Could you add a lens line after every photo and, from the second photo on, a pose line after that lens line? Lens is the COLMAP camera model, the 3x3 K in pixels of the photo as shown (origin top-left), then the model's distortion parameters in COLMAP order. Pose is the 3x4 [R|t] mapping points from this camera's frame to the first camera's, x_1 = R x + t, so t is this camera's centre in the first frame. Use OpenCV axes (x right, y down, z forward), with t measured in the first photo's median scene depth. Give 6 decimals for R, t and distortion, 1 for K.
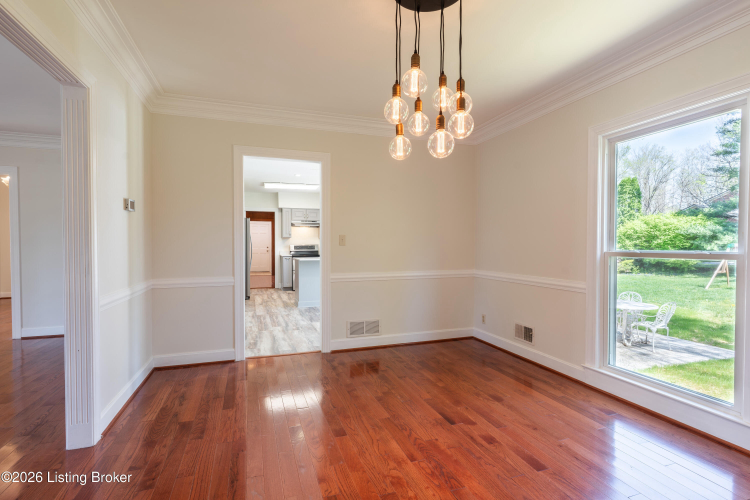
lens RADIAL K [[361.1, 0, 372.8], [0, 361.1, 251.8], [0, 0, 1]] dist [-0.003142, -0.000479]
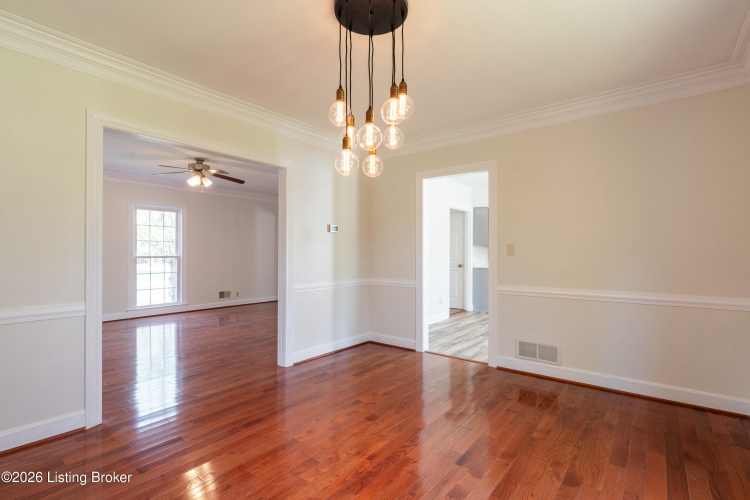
lens RADIAL K [[354.1, 0, 369.1], [0, 354.1, 251.7], [0, 0, 1]] dist [0.001000, -0.000095]
pose [[0.537080, -0.000616, -0.843531, 0.623345], [-0.019766, 0.999716, -0.013315, -0.009741], [0.843299, 0.023824, 0.536916, 0.270387]]
